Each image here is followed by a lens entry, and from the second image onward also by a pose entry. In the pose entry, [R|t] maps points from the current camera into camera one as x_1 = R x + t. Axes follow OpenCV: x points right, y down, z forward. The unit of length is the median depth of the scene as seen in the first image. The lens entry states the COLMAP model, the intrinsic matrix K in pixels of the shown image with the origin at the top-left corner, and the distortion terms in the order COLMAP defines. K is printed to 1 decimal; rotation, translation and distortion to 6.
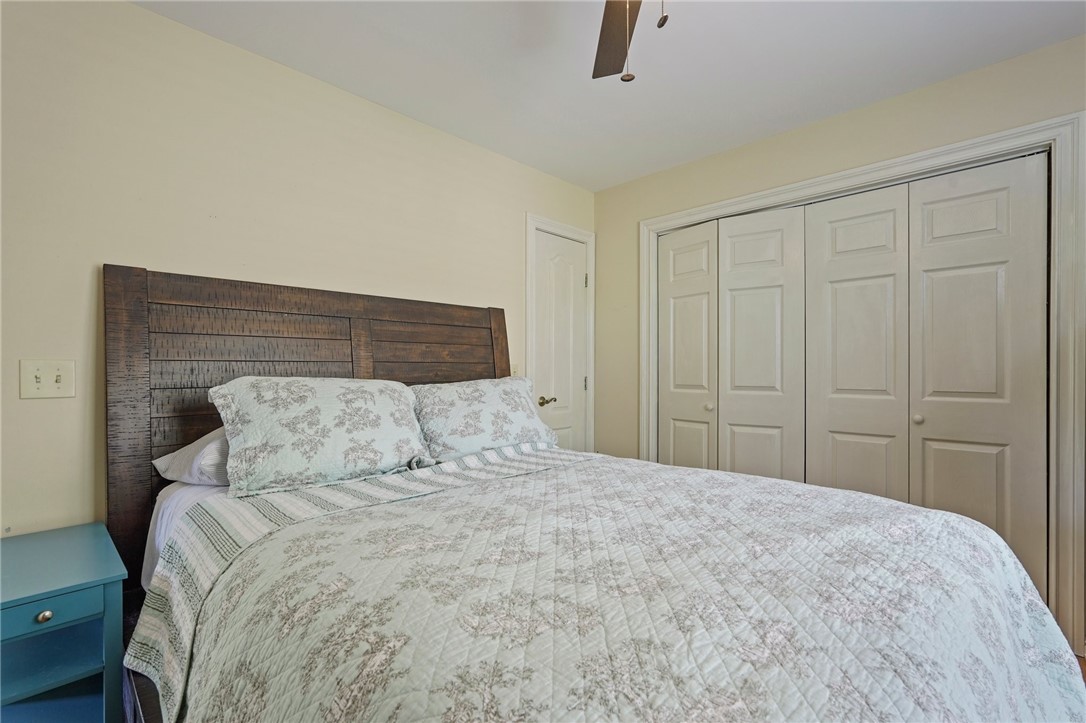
lens RADIAL K [[482.0, 0, 540.6], [0, 482.0, 364.5], [0, 0, 1]] dist [0.001533, 0.000524]
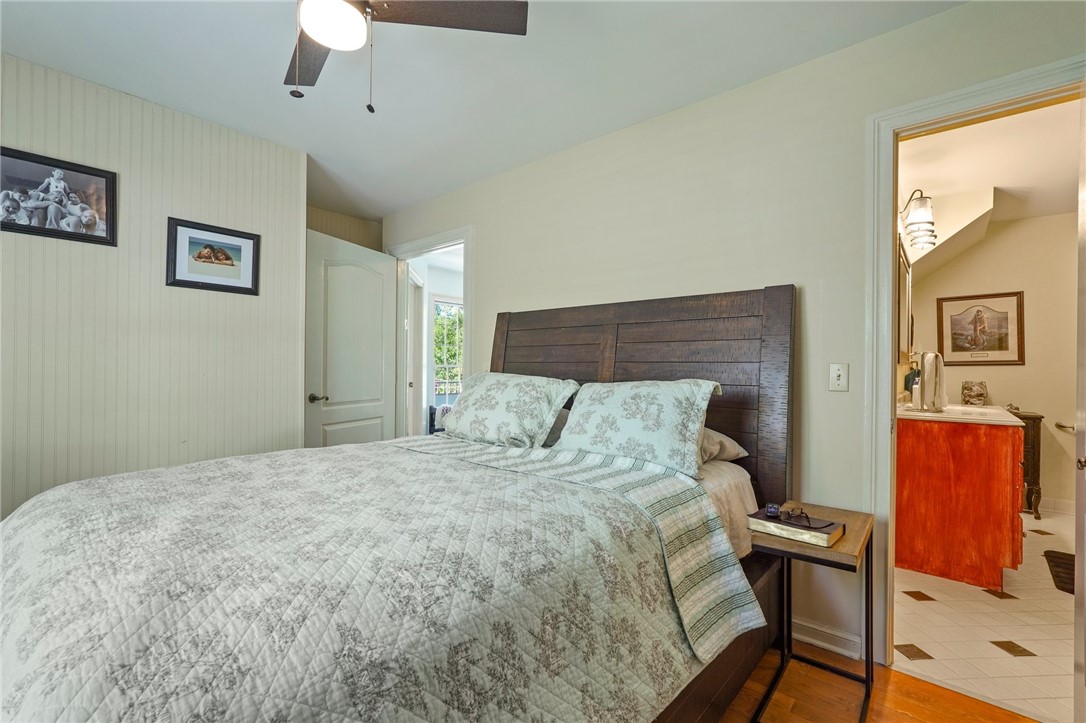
lens RADIAL K [[482.0, 0, 540.6], [0, 482.0, 364.5], [0, 0, 1]] dist [0.001533, 0.000524]
pose [[0.080058, -0.002037, -0.996788, 0.845401], [0.000789, 0.999998, -0.001980, 0.002714], [0.996790, -0.000628, 0.080059, 0.831244]]
